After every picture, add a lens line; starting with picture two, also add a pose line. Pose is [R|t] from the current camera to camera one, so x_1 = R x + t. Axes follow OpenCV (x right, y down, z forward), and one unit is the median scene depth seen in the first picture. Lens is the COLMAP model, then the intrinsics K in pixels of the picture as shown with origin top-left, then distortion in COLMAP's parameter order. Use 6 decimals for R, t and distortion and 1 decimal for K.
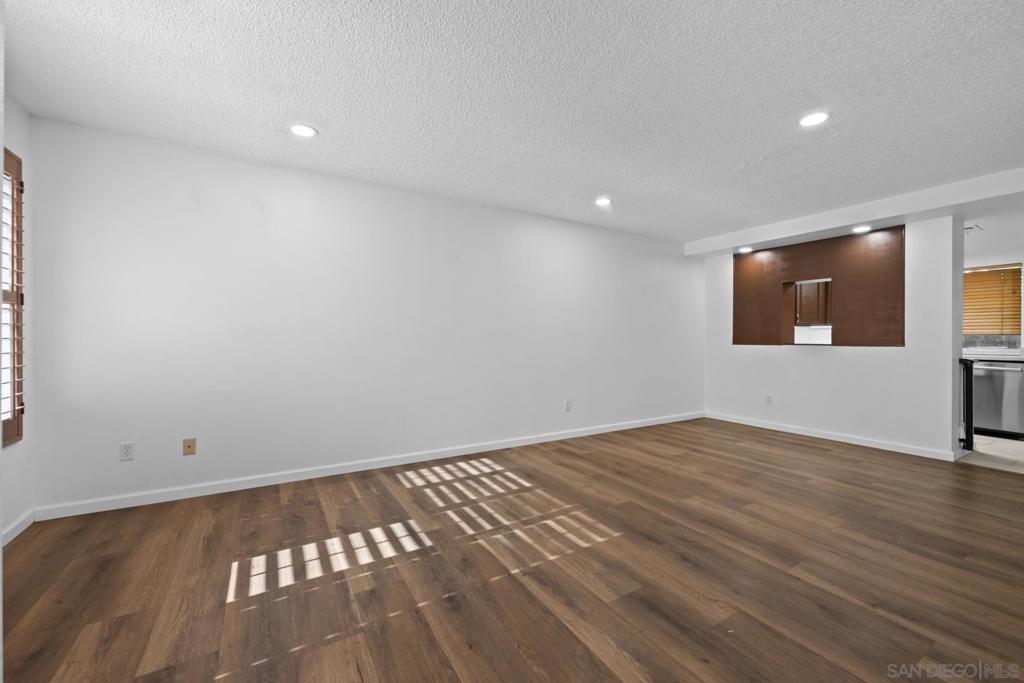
lens RADIAL K [[414.7, 0, 516.2], [0, 414.7, 340.0], [0, 0, 1]] dist [-0.005225, 0.001584]
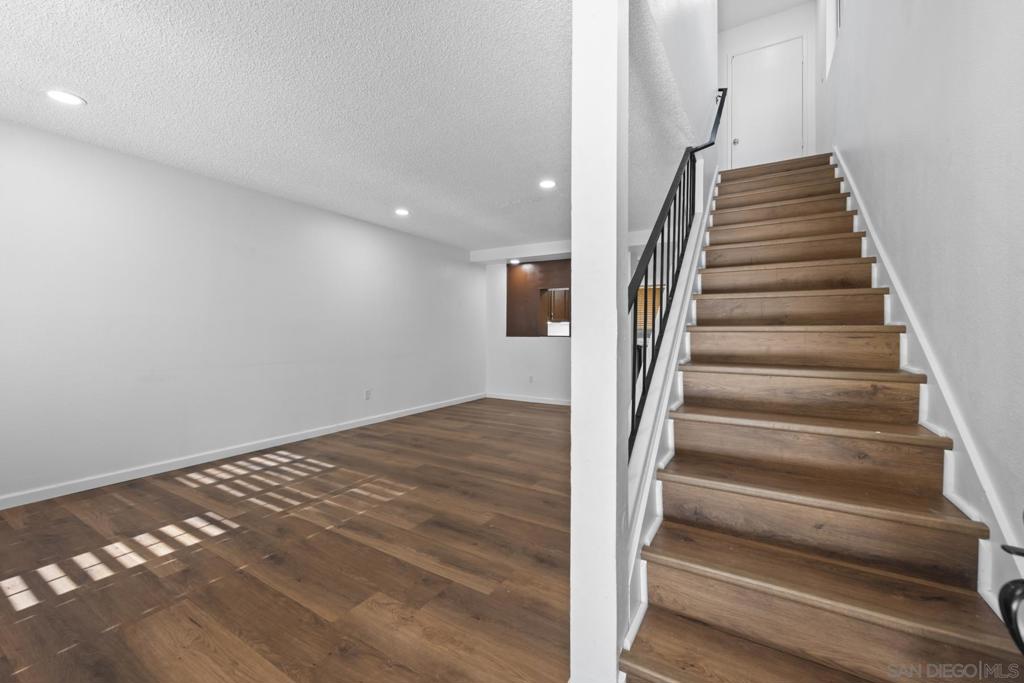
lens RADIAL K [[414.7, 0, 514.9], [0, 414.7, 327.6], [0, 0, 1]] dist [-0.005225, 0.001584]
pose [[0.884400, 0.006373, 0.466687, -0.067057], [0.000301, 0.999899, -0.014225, 0.002167], [-0.466730, 0.012721, 0.884308, -0.222790]]
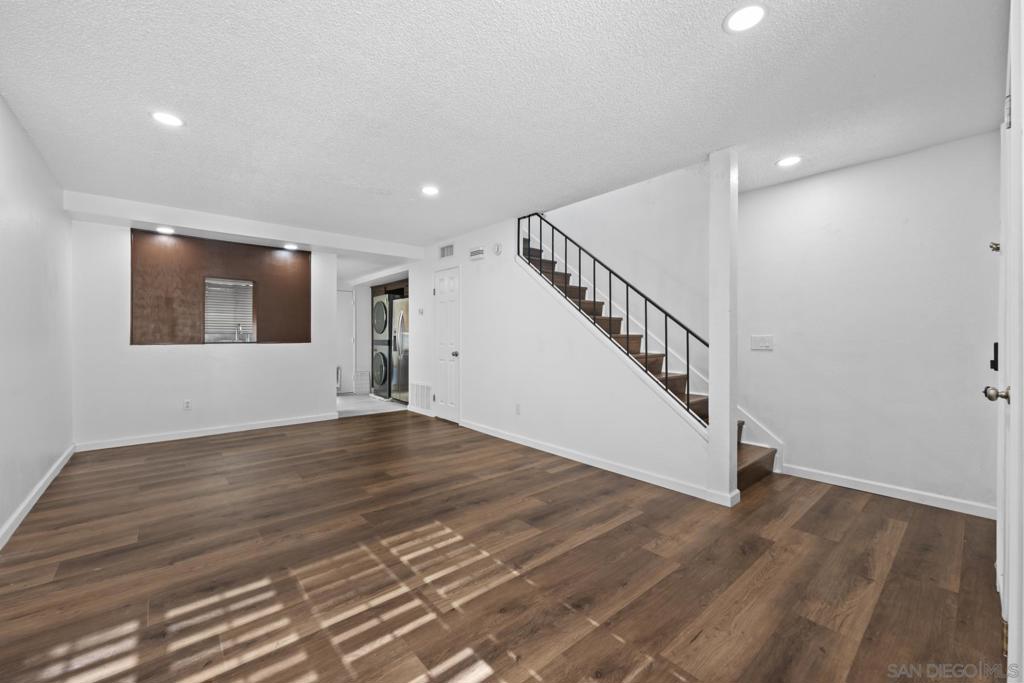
lens RADIAL K [[414.7, 0, 508.8], [0, 414.7, 336.8], [0, 0, 1]] dist [-0.005225, 0.001584]
pose [[-0.166118, -0.002297, 0.986103, -0.711251], [0.005651, 0.999979, 0.003281, -0.007212], [-0.986090, 0.006118, -0.166101, 0.857641]]
